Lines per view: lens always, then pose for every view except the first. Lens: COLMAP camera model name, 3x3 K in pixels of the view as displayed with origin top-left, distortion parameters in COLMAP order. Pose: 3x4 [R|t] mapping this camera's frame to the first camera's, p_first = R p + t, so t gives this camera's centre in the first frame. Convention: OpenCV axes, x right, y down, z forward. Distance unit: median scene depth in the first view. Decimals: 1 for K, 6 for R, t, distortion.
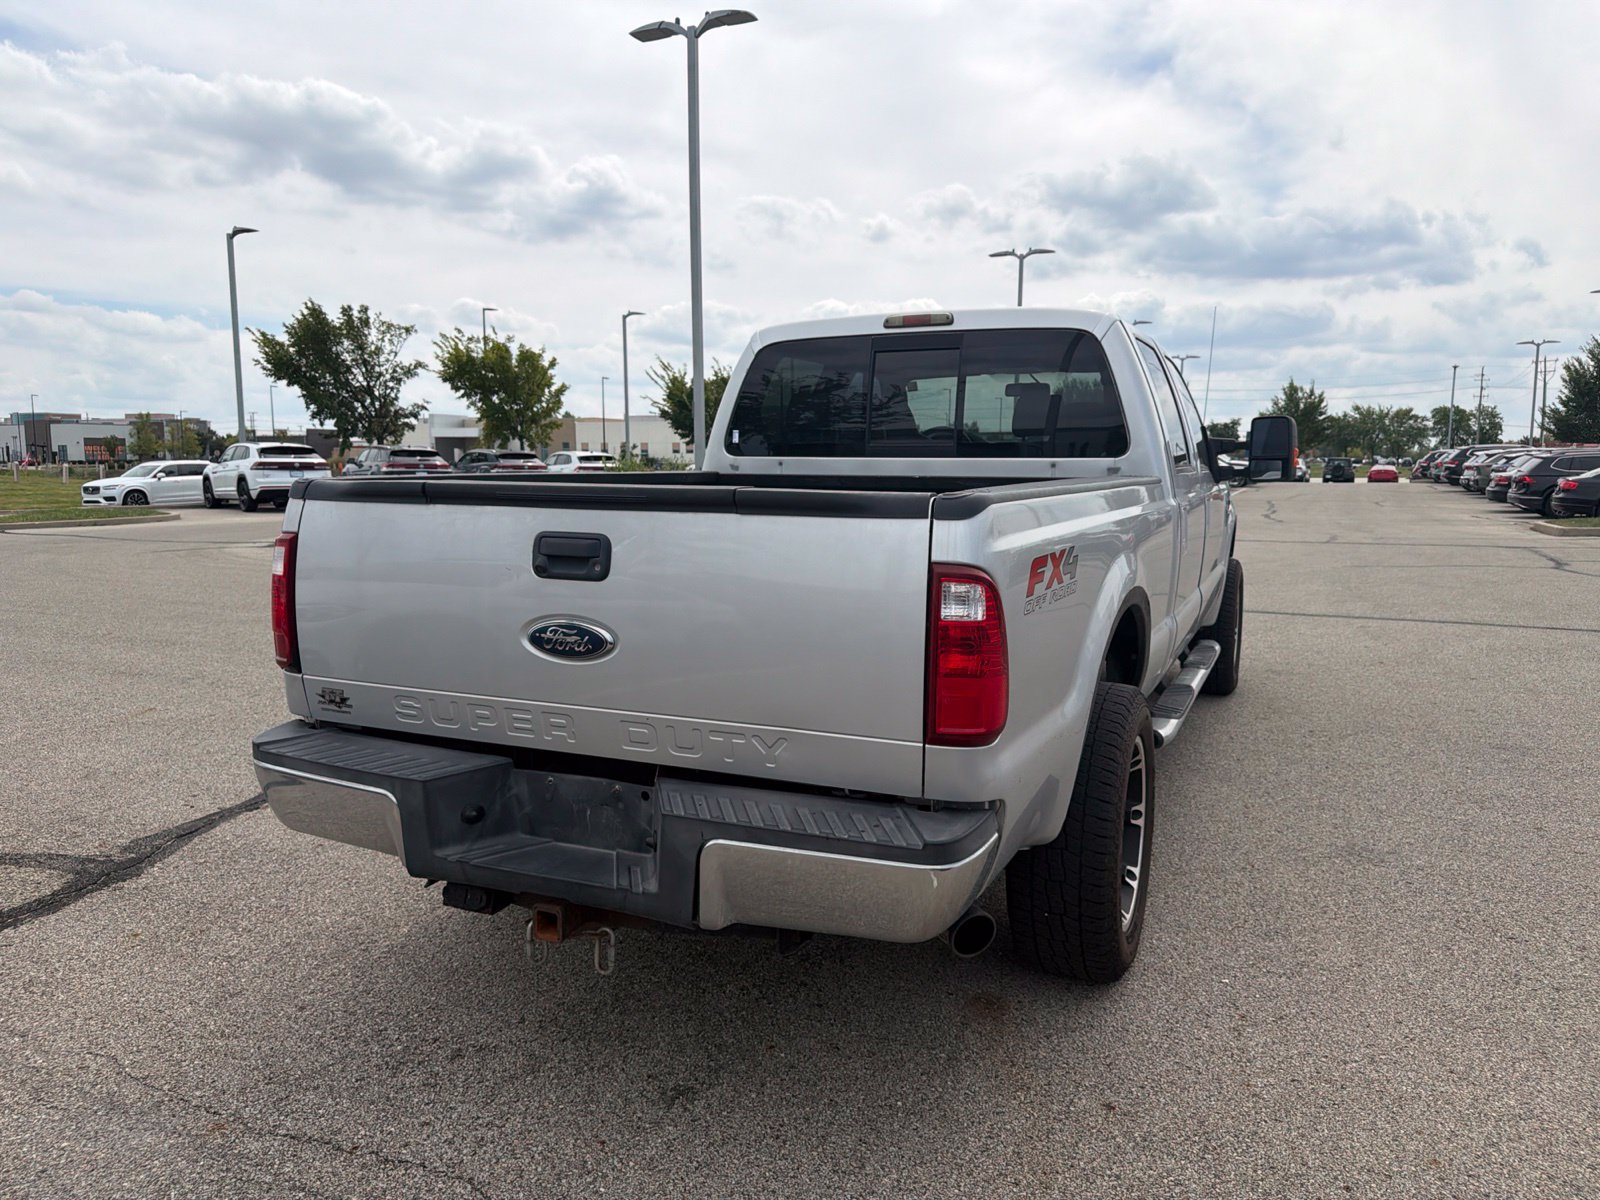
lens RADIAL K [[1129.3, 0, 800.0], [0, 1129.3, 600.0], [0, 0, 1]] dist [0.036344, -0.041216]
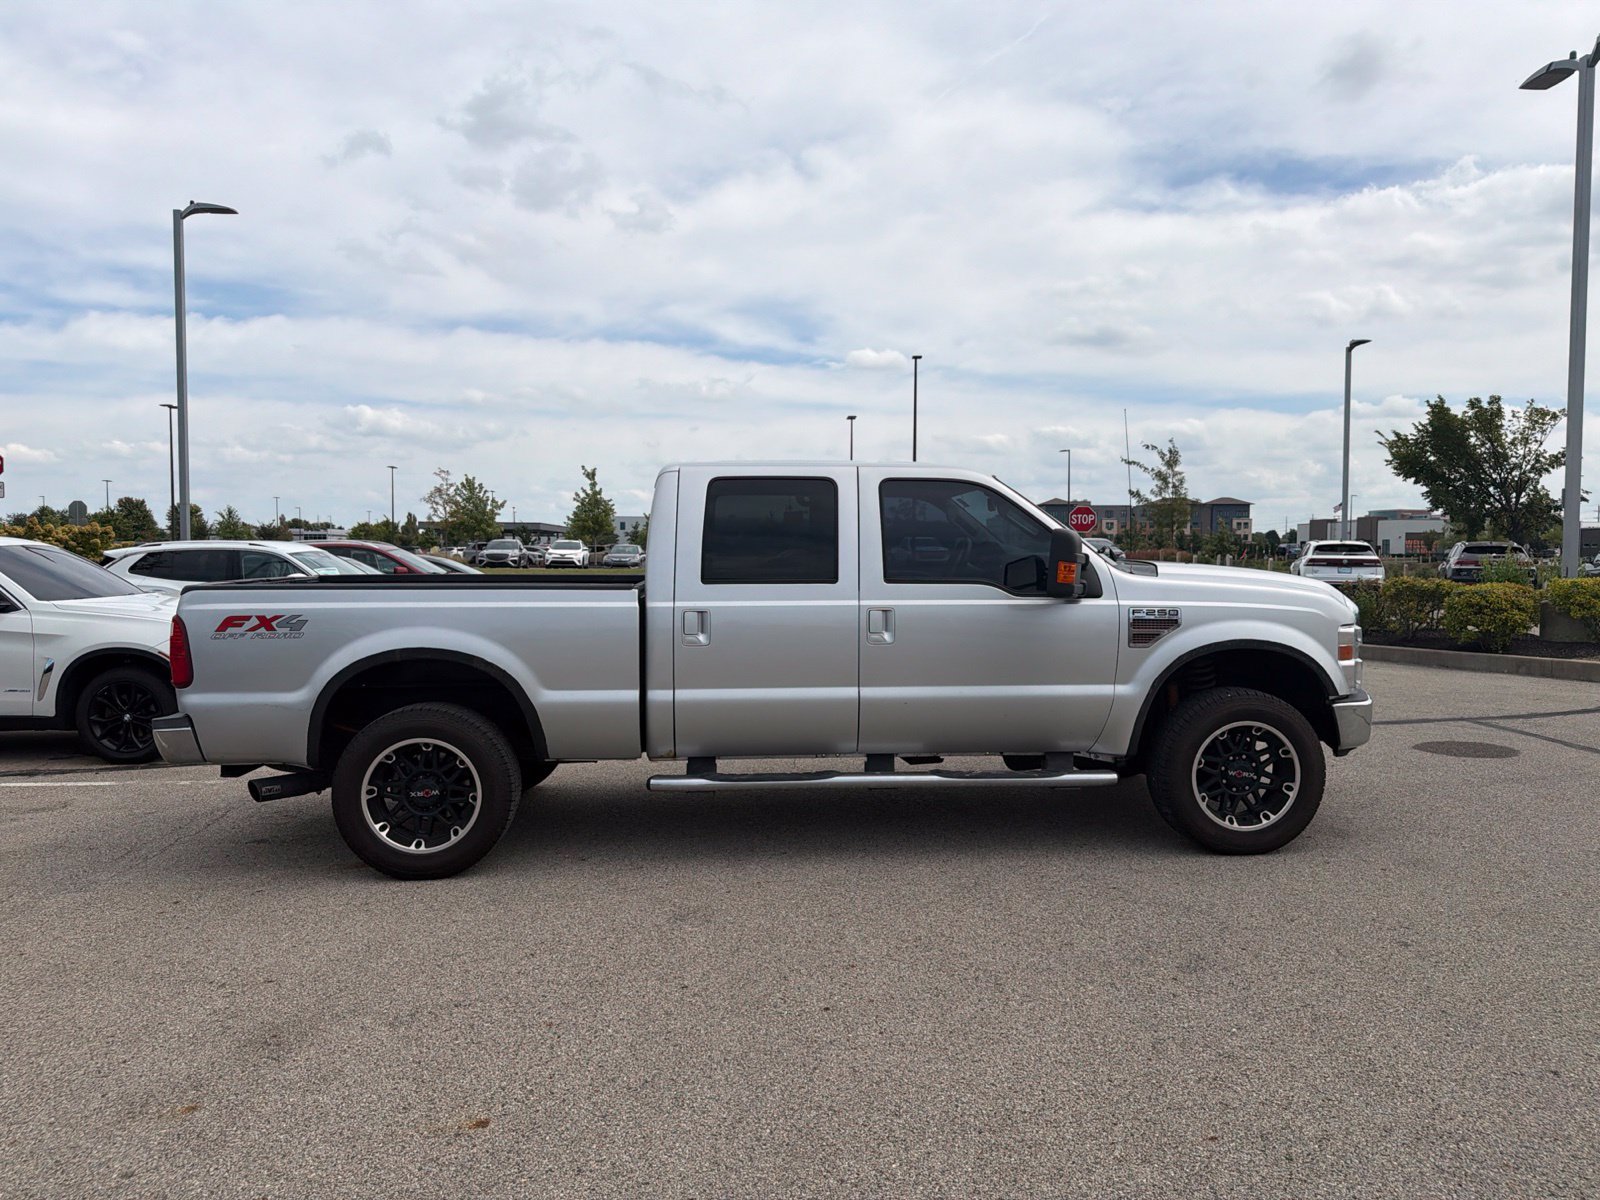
lens RADIAL K [[1119.1, 0, 805.8], [0, 1119.1, 605.4], [0, 0, 1]] dist [0.085351, -0.129212]
pose [[0.477836, 0.043728, -0.877360, 0.182387], [-0.110541, 0.993814, -0.010672, -0.009919], [0.871466, 0.102083, 0.479714, 0.055737]]
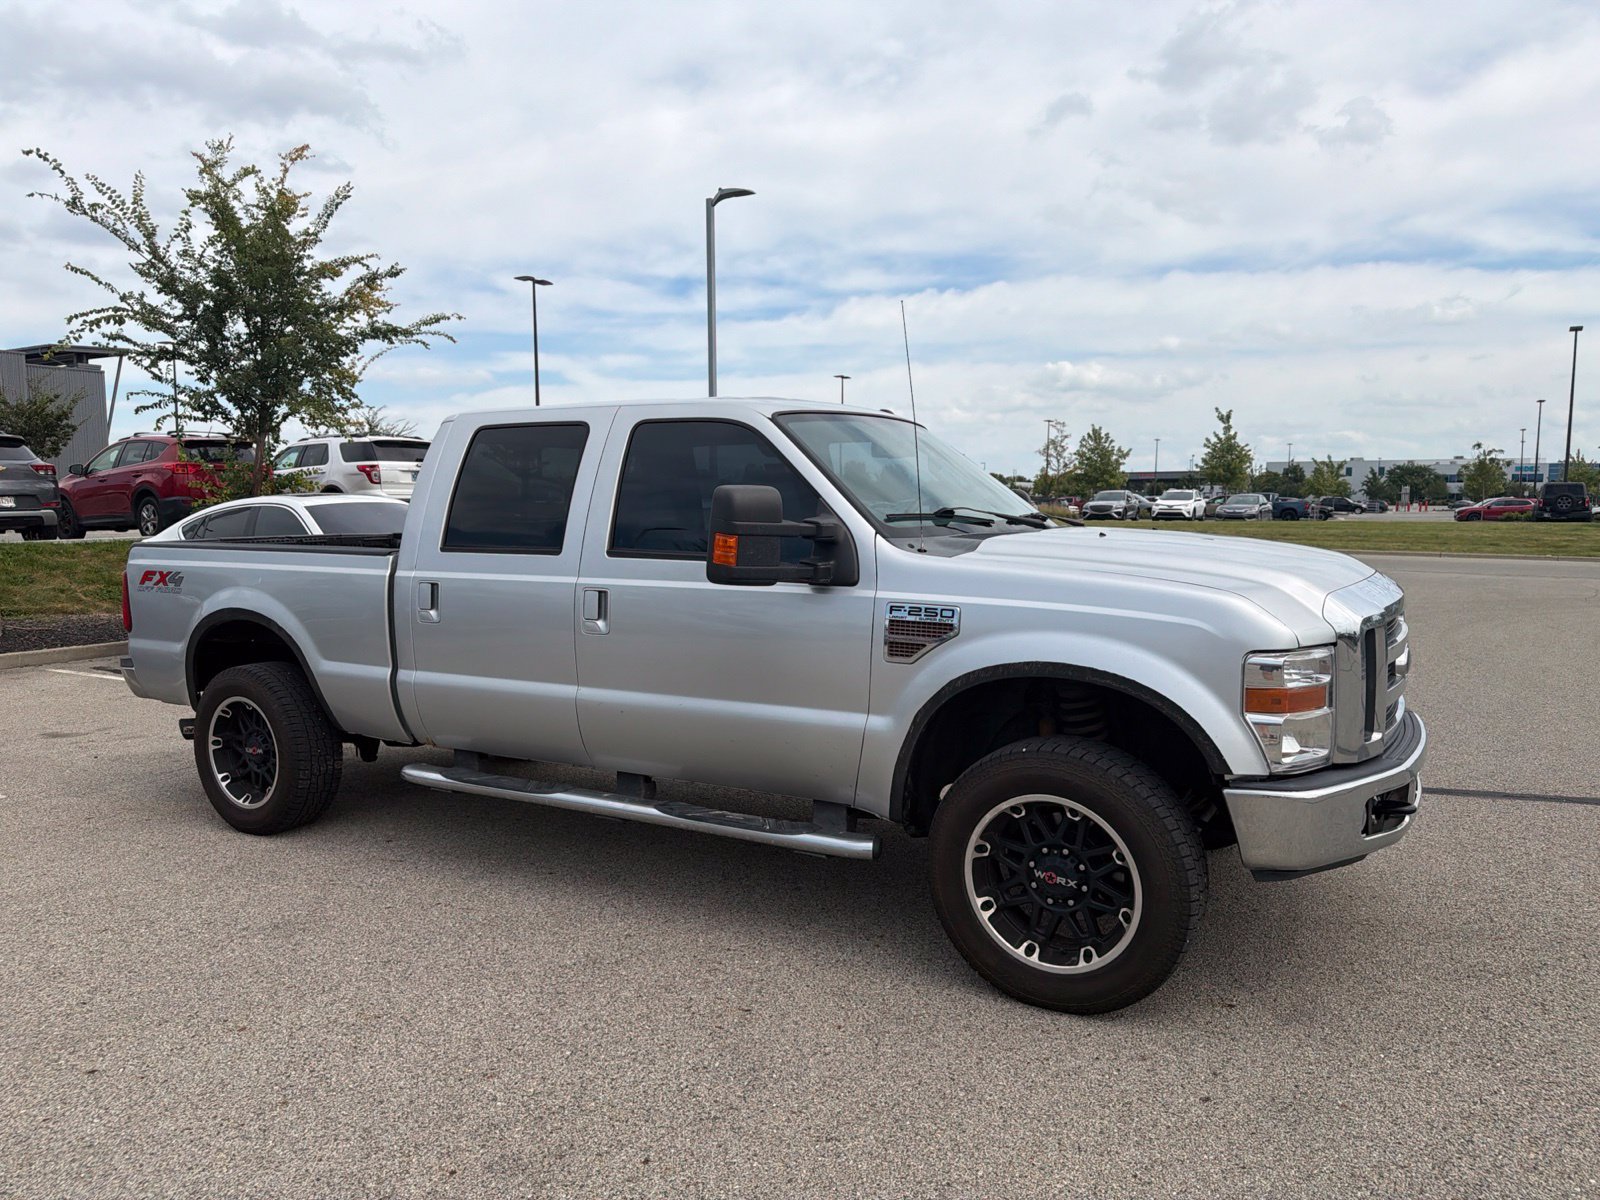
lens RADIAL K [[1120.9, 0, 795.5], [0, 1120.9, 600.8], [0, 0, 1]] dist [0.093052, -0.135509]
pose [[-0.103414, 0.088215, -0.990719, 0.171030], [-0.122965, 0.987284, 0.100744, -0.025871], [0.987008, 0.132242, -0.091252, 0.170992]]
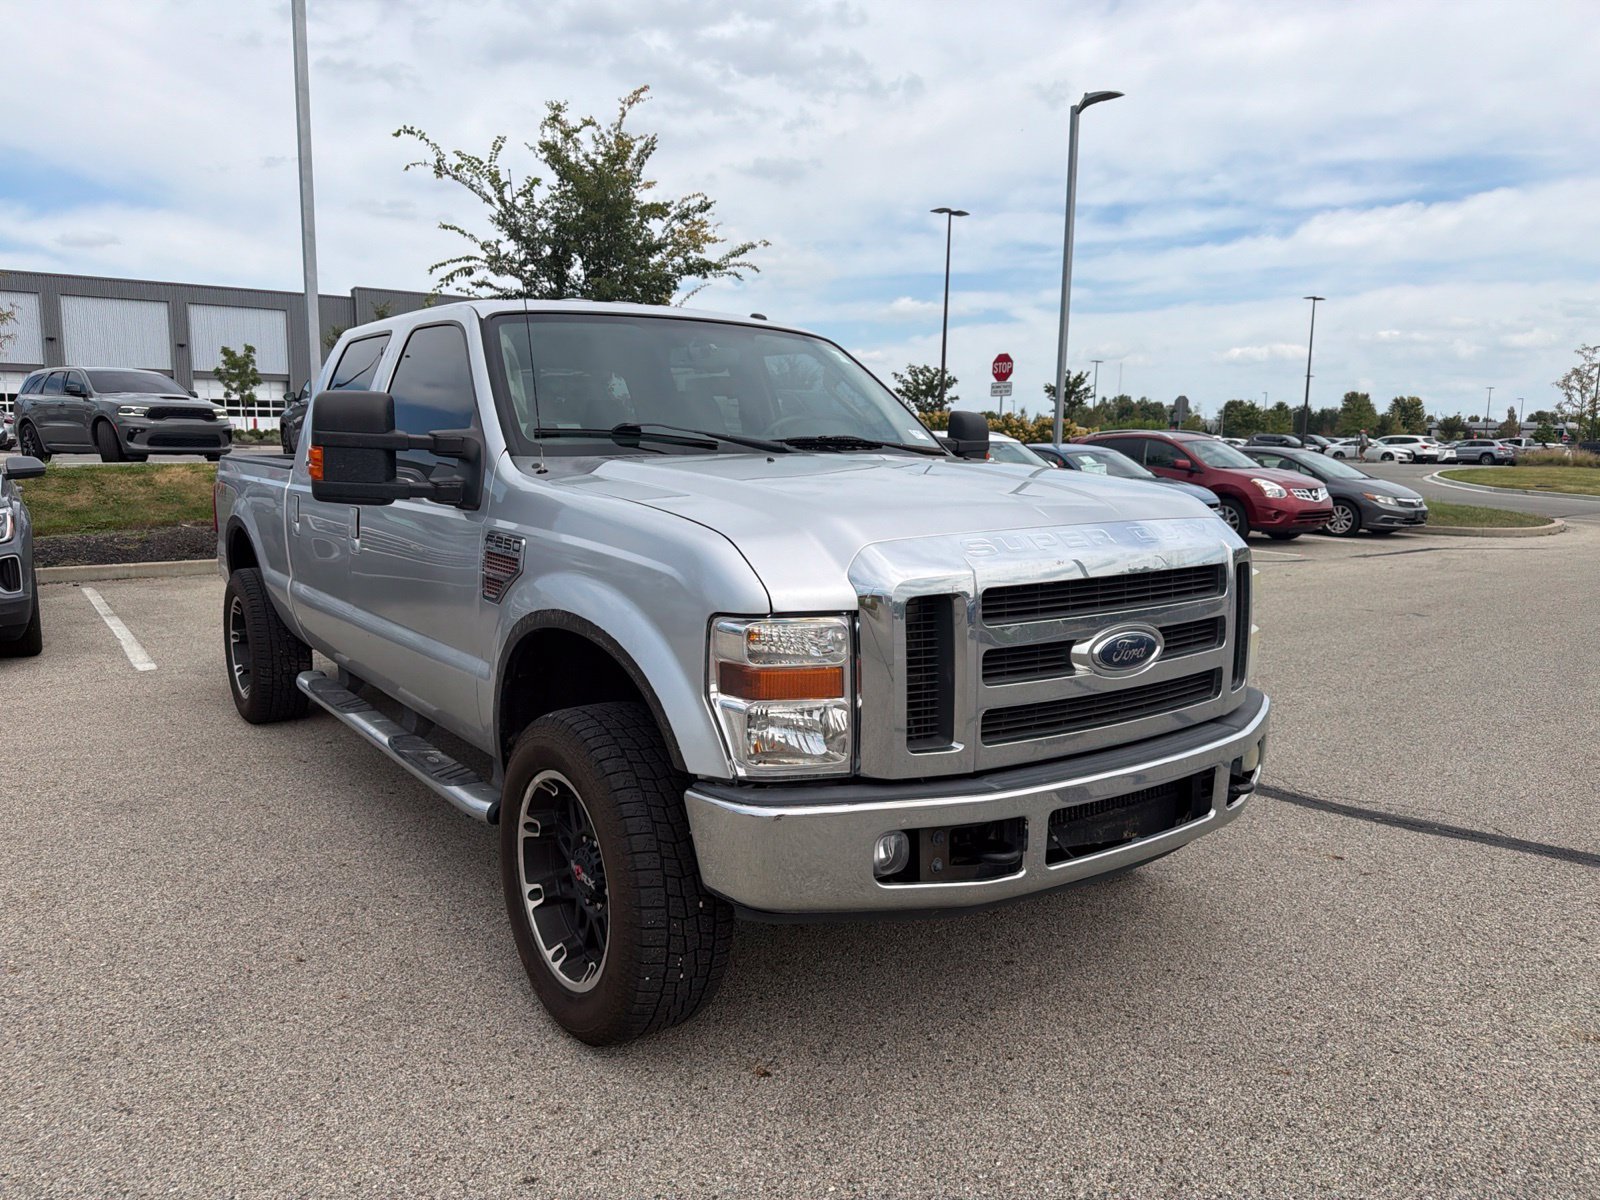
lens RADIAL K [[1129.3, 0, 800.0], [0, 1129.3, 600.0], [0, 0, 1]] dist [0.036344, -0.041216]
pose [[-0.486615, 0.118739, -0.865510, 0.133370], [-0.122568, 0.971642, 0.202210, -0.032190], [0.864976, 0.204482, -0.458262, 0.234015]]
